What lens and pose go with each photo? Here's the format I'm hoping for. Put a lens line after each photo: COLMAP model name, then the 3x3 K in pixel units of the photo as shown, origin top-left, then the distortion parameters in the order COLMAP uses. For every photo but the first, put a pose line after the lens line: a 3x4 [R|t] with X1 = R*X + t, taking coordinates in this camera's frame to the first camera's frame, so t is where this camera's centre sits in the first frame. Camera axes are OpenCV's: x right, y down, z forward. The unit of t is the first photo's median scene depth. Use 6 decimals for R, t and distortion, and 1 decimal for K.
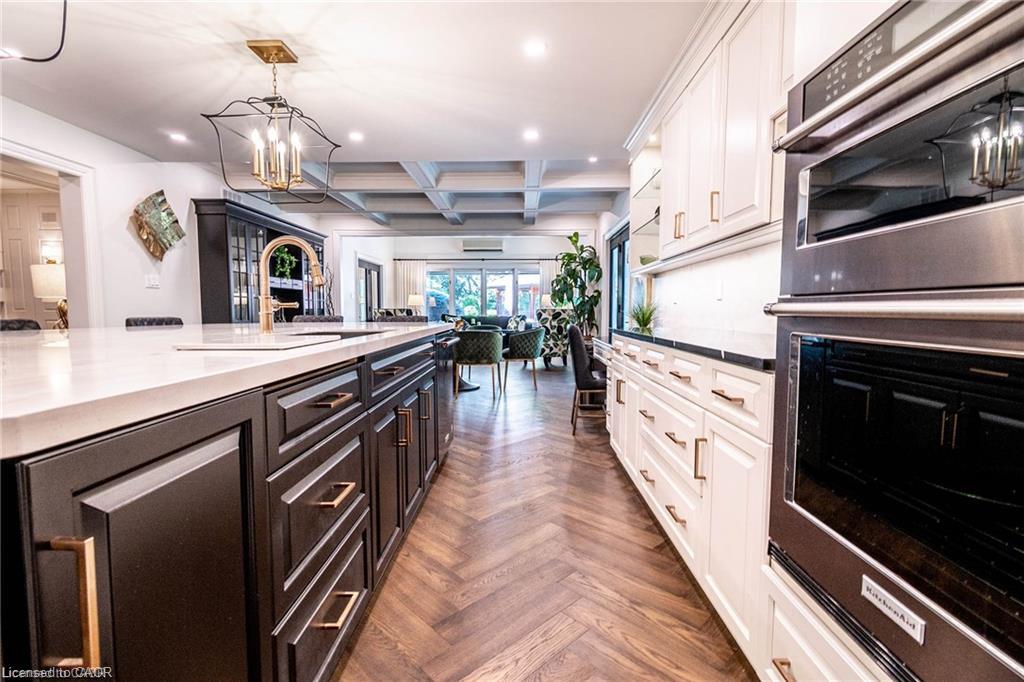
lens RADIAL K [[467.9, 0, 511.3], [0, 467.9, 340.6], [0, 0, 1]] dist [0.010979, 0.000479]
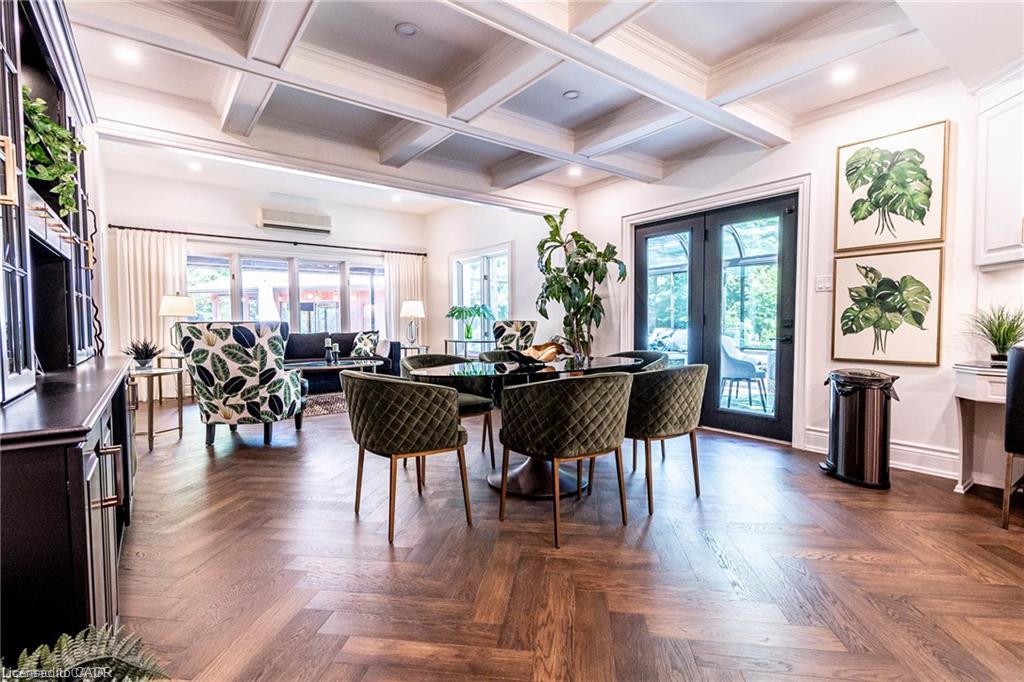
lens RADIAL K [[467.9, 0, 511.7], [0, 467.9, 340.4], [0, 0, 1]] dist [0.010979, 0.000479]
pose [[0.784080, -0.025955, 0.620117, -0.229136], [0.044566, 0.998901, -0.014541, -0.021325], [-0.619058, 0.039037, 0.784375, 0.334930]]
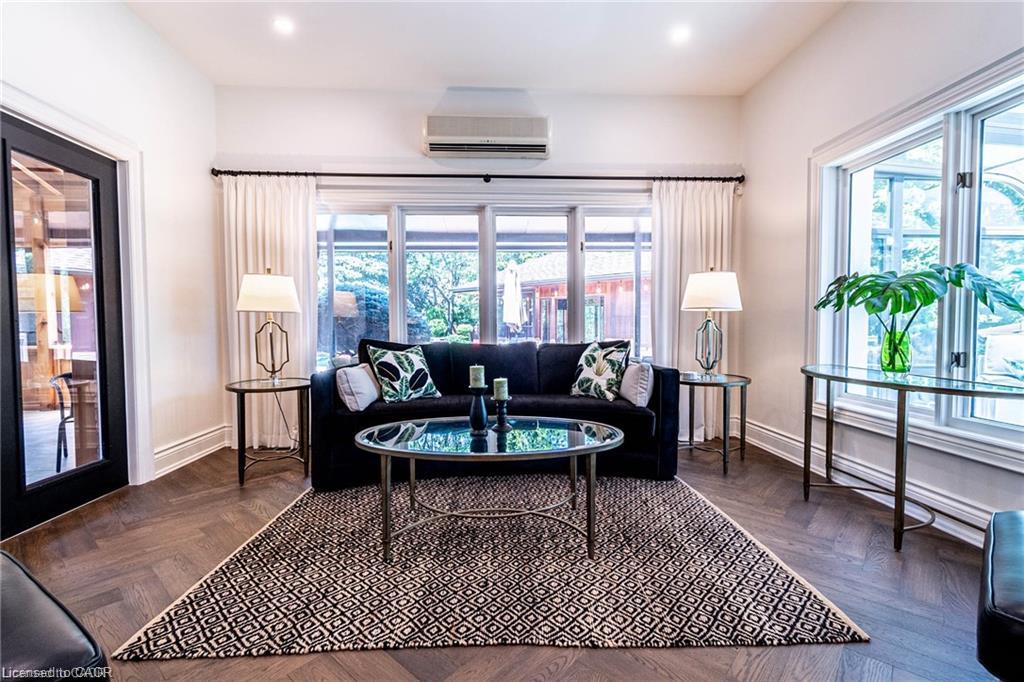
lens RADIAL K [[467.9, 0, 512.7], [0, 467.9, 340.3], [0, 0, 1]] dist [0.010979, 0.000479]
pose [[0.996834, -0.005665, 0.079314, -0.069769], [0.008131, 0.999492, -0.030801, -0.044087], [-0.079099, 0.031349, 0.996374, 0.667163]]
